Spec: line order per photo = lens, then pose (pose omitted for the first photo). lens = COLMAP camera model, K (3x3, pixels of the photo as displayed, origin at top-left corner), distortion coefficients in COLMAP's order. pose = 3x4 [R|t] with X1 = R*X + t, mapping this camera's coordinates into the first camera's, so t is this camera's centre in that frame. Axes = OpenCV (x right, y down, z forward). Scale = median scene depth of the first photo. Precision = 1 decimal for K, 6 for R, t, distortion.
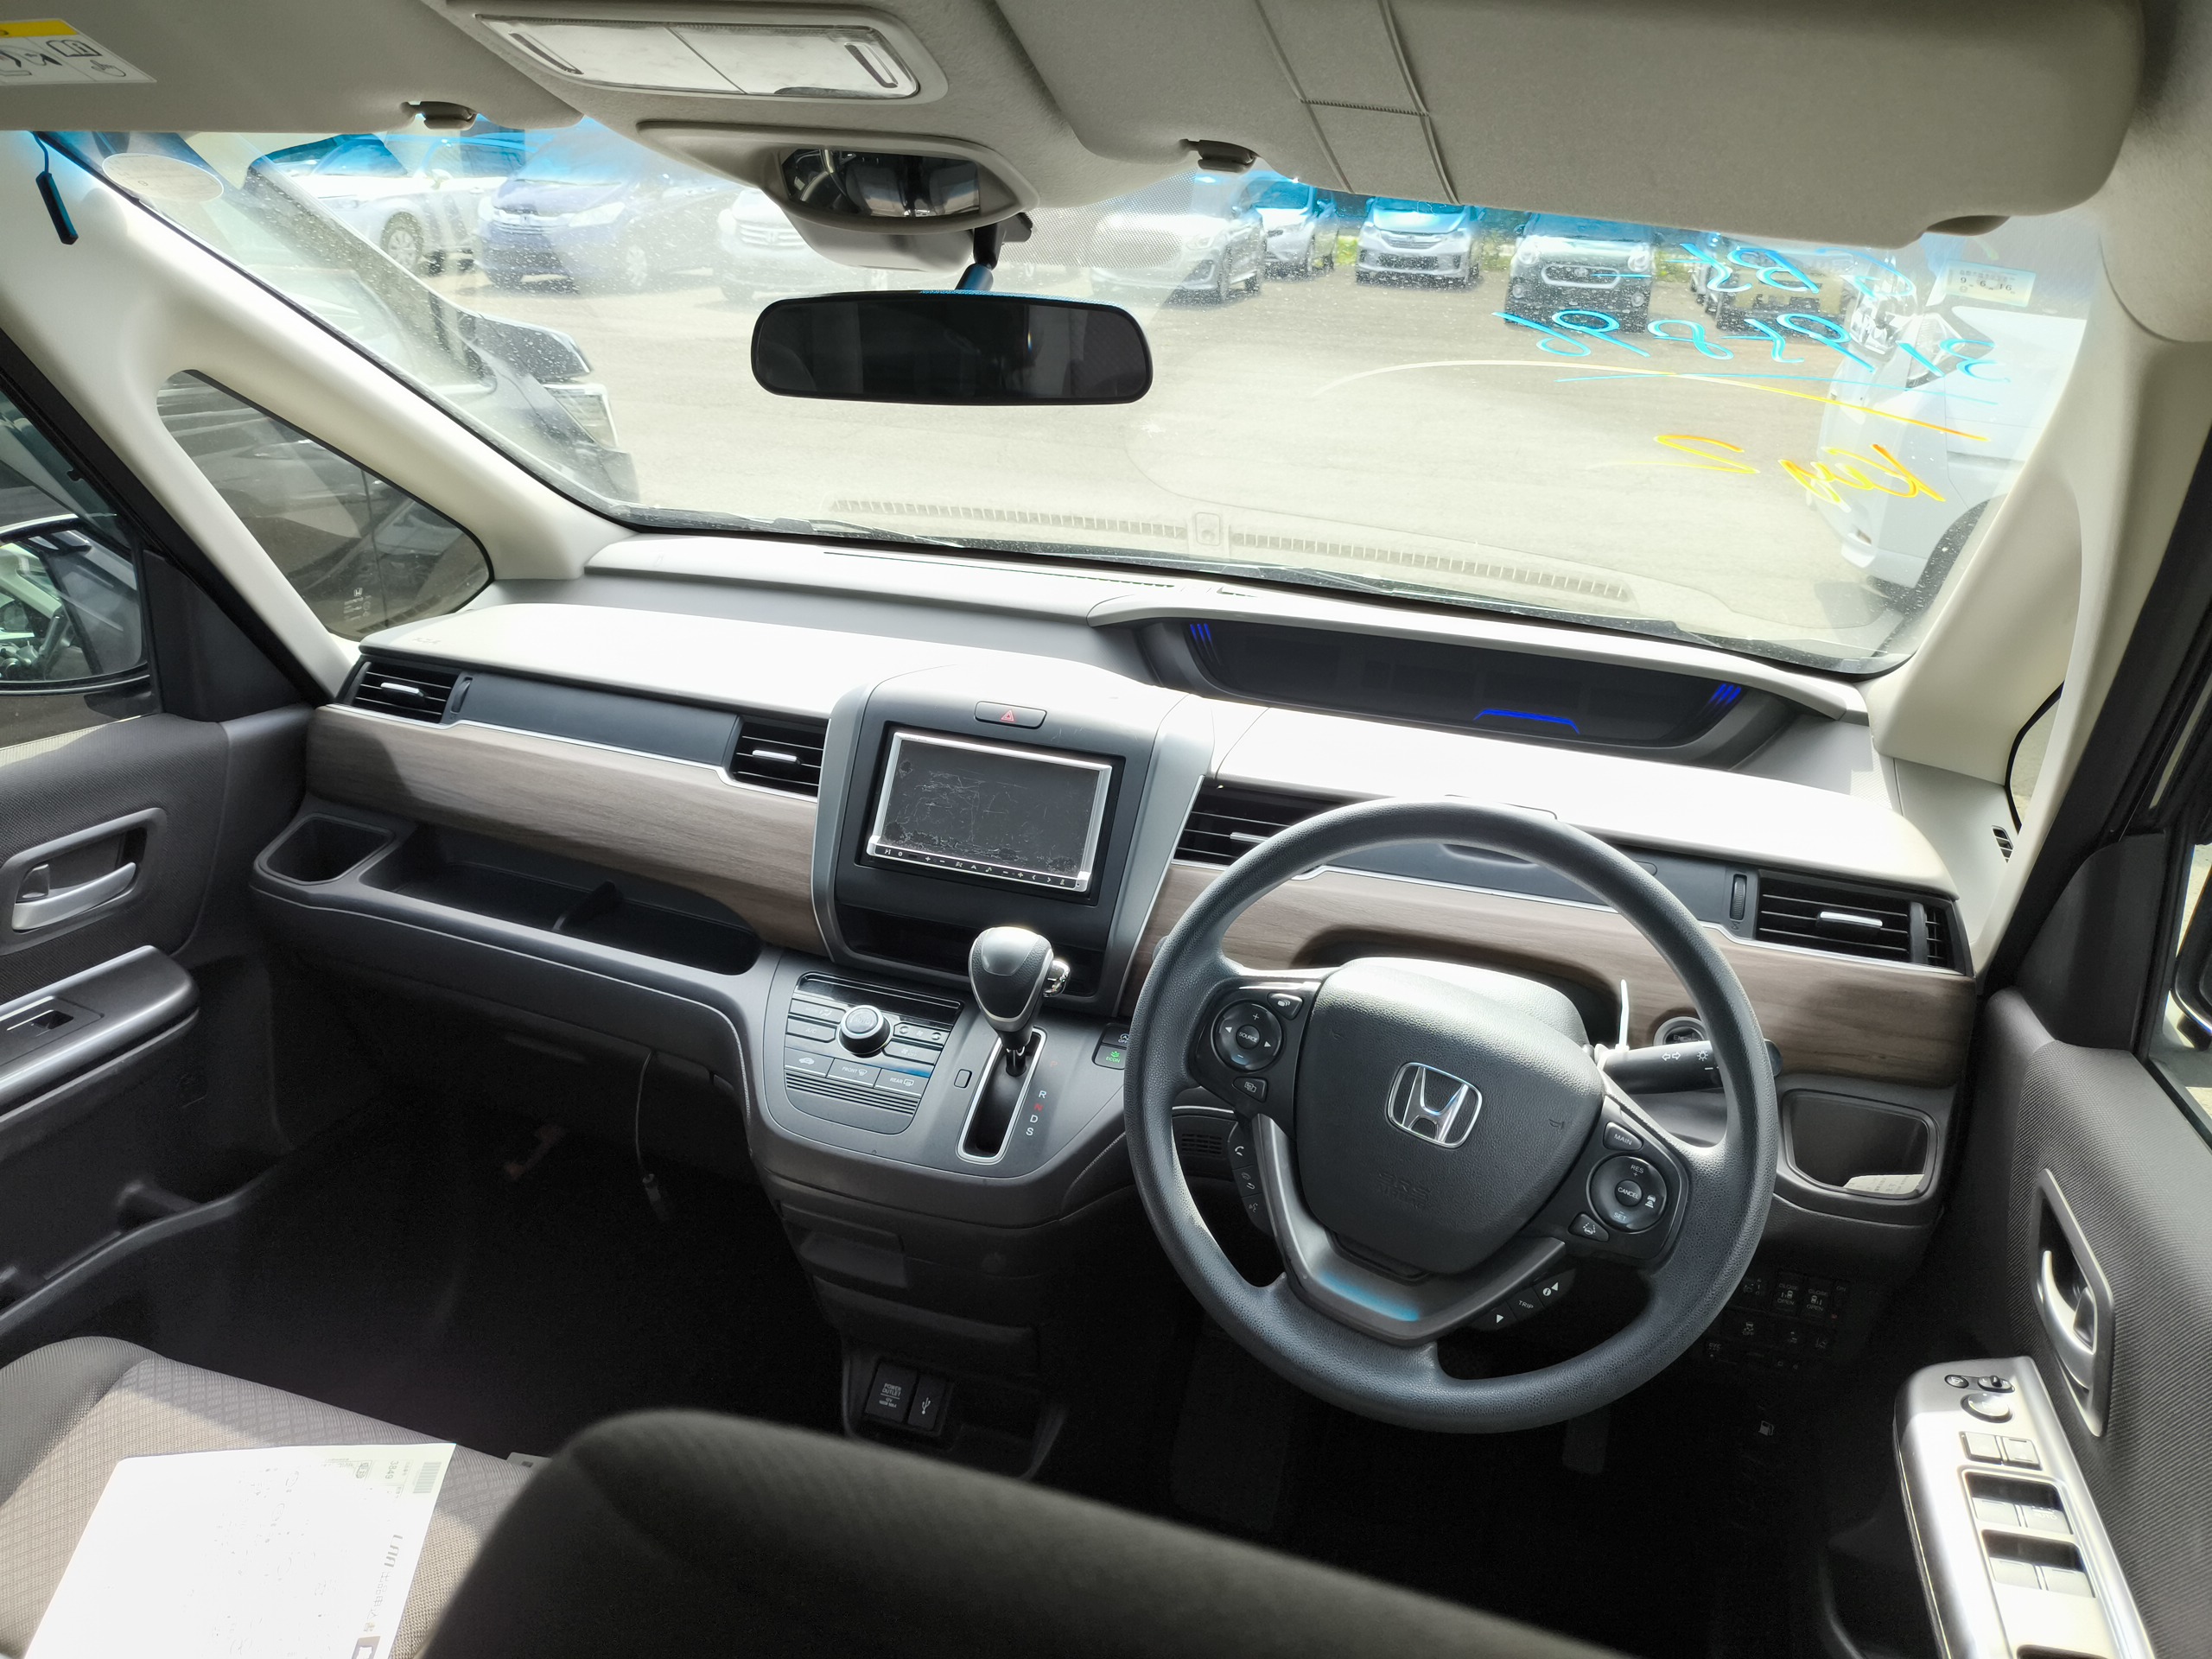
lens RADIAL K [[1628.3, 0, 1095.8], [0, 1628.3, 807.1], [0, 0, 1]] dist [0.042704, -0.061256]
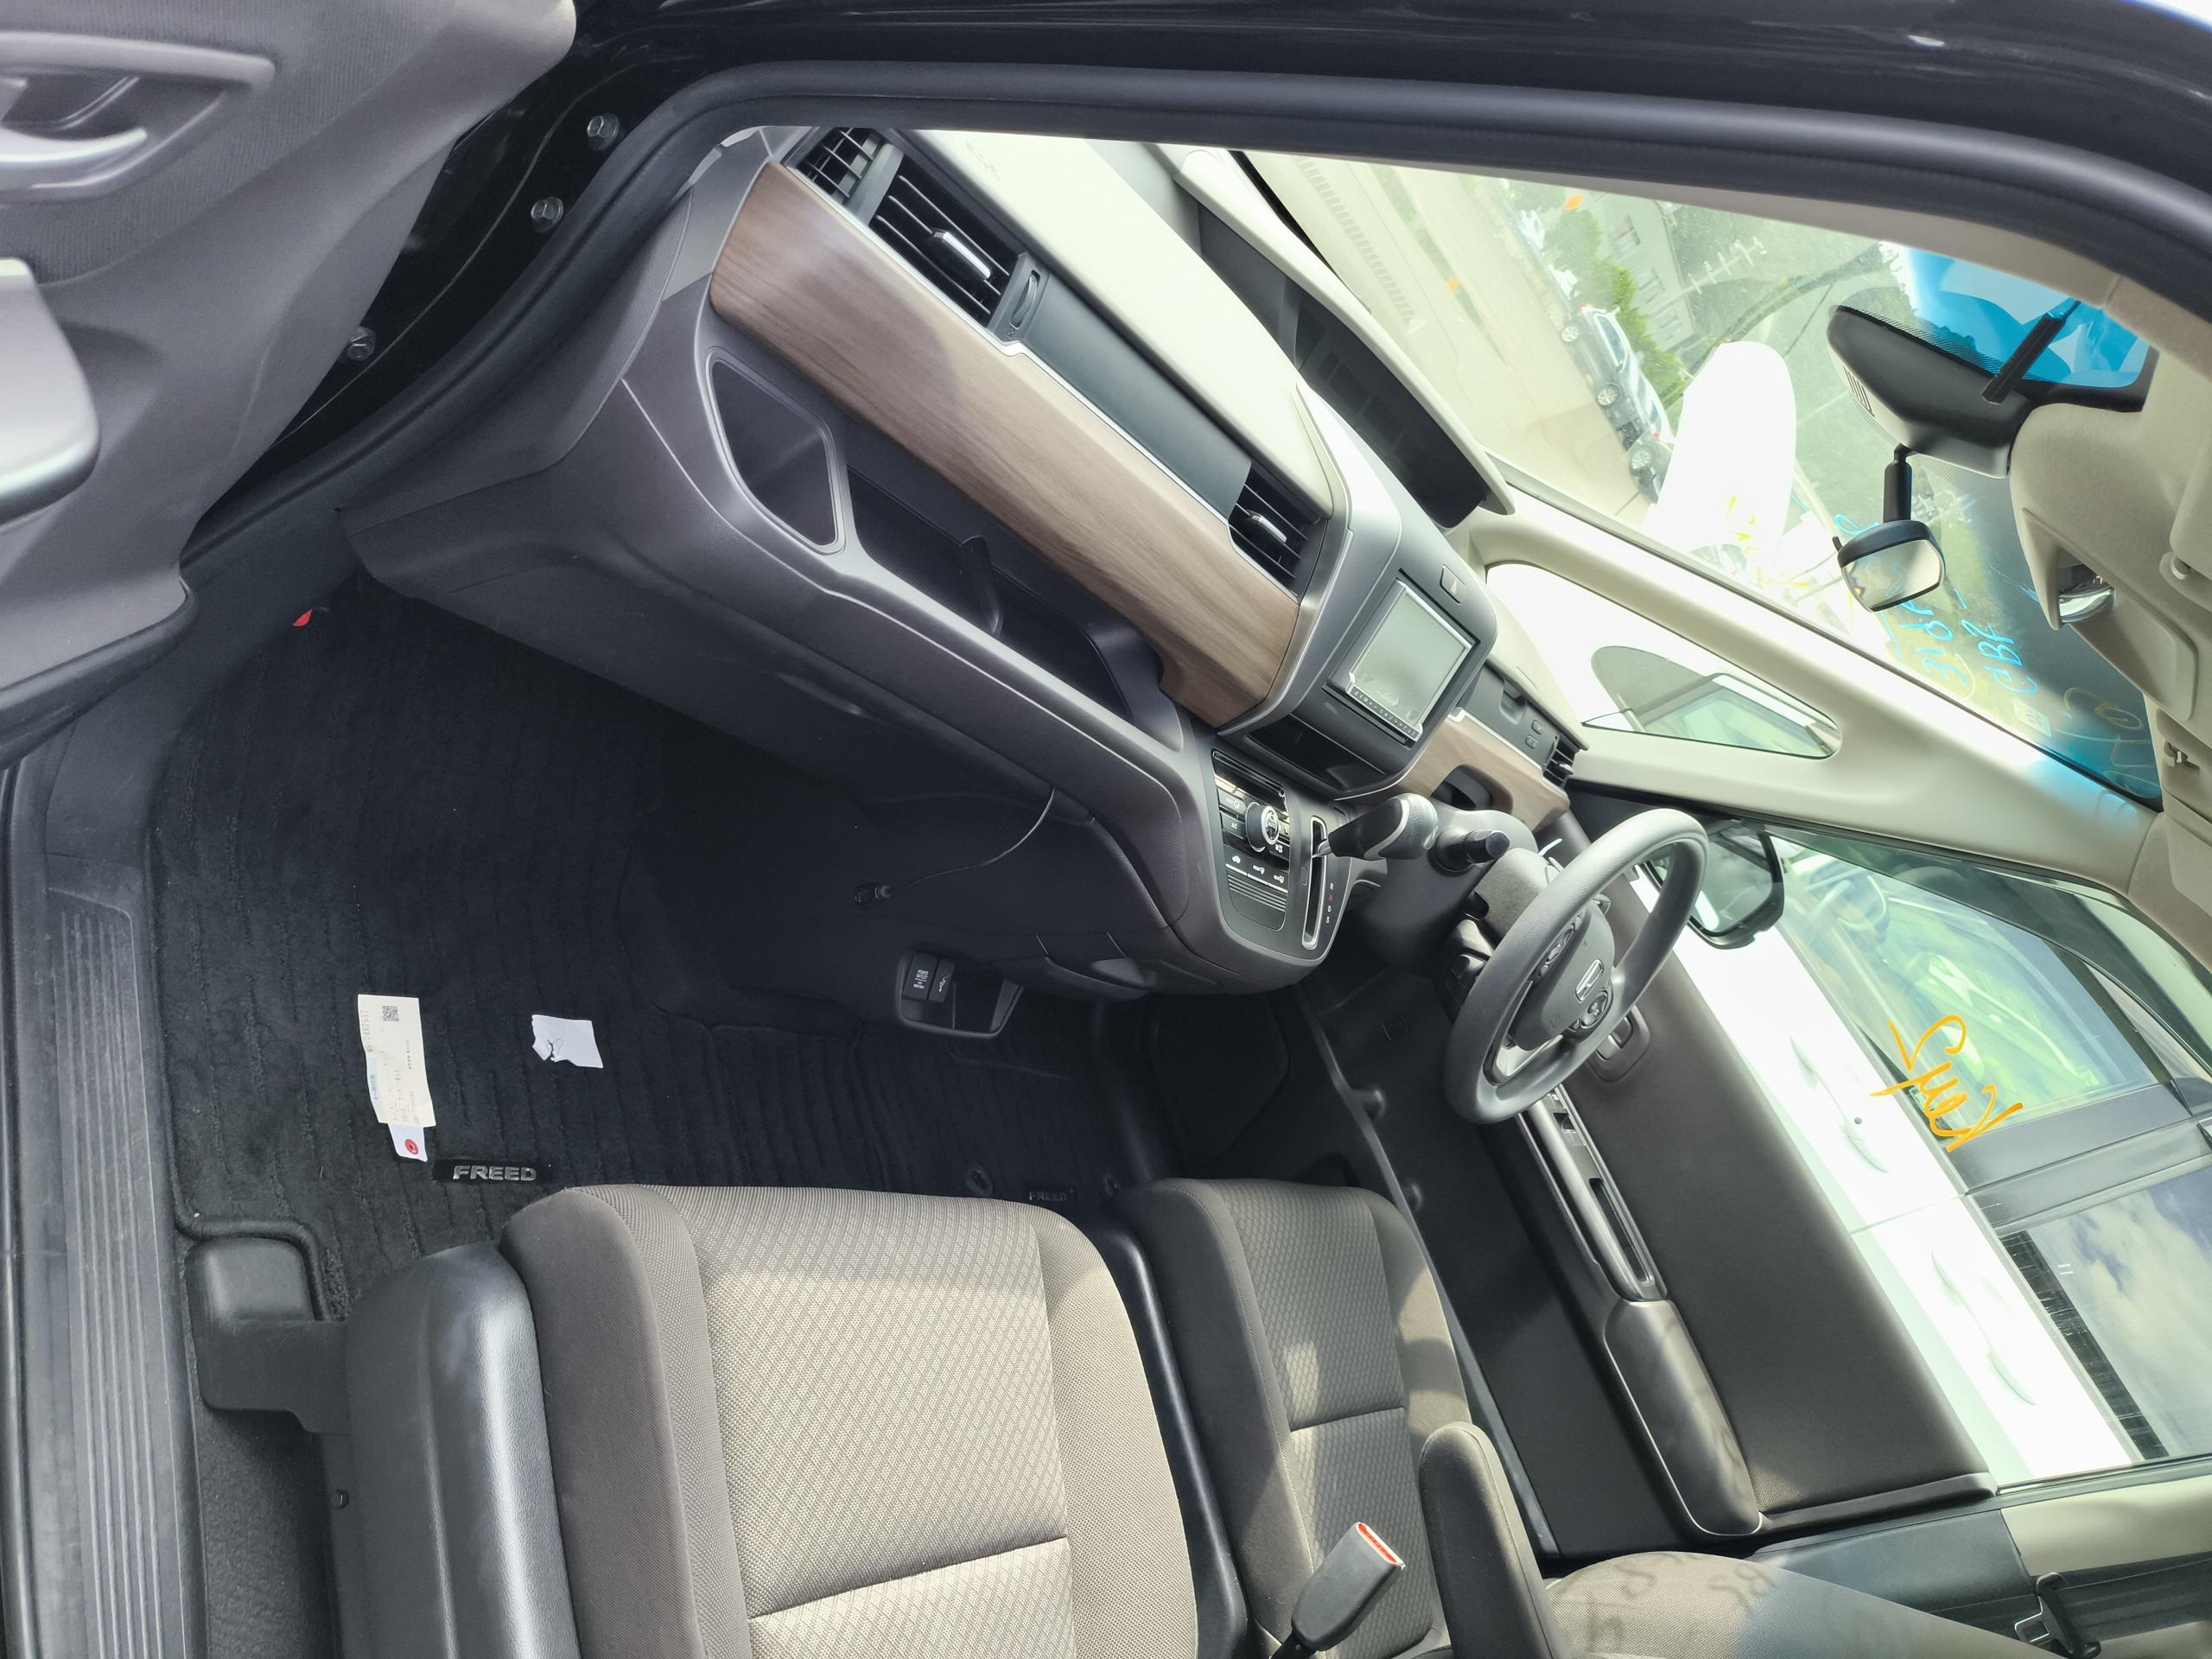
lens RADIAL K [[1628.3, 0, 1127.4], [0, 1628.3, 802.4], [0, 0, 1]] dist [0.042704, -0.061256]
pose [[0.434676, -0.063169, 0.898369, -1.059724], [-0.567892, 0.754987, 0.327862, -0.168560], [-0.698968, -0.652690, 0.292301, 0.676304]]
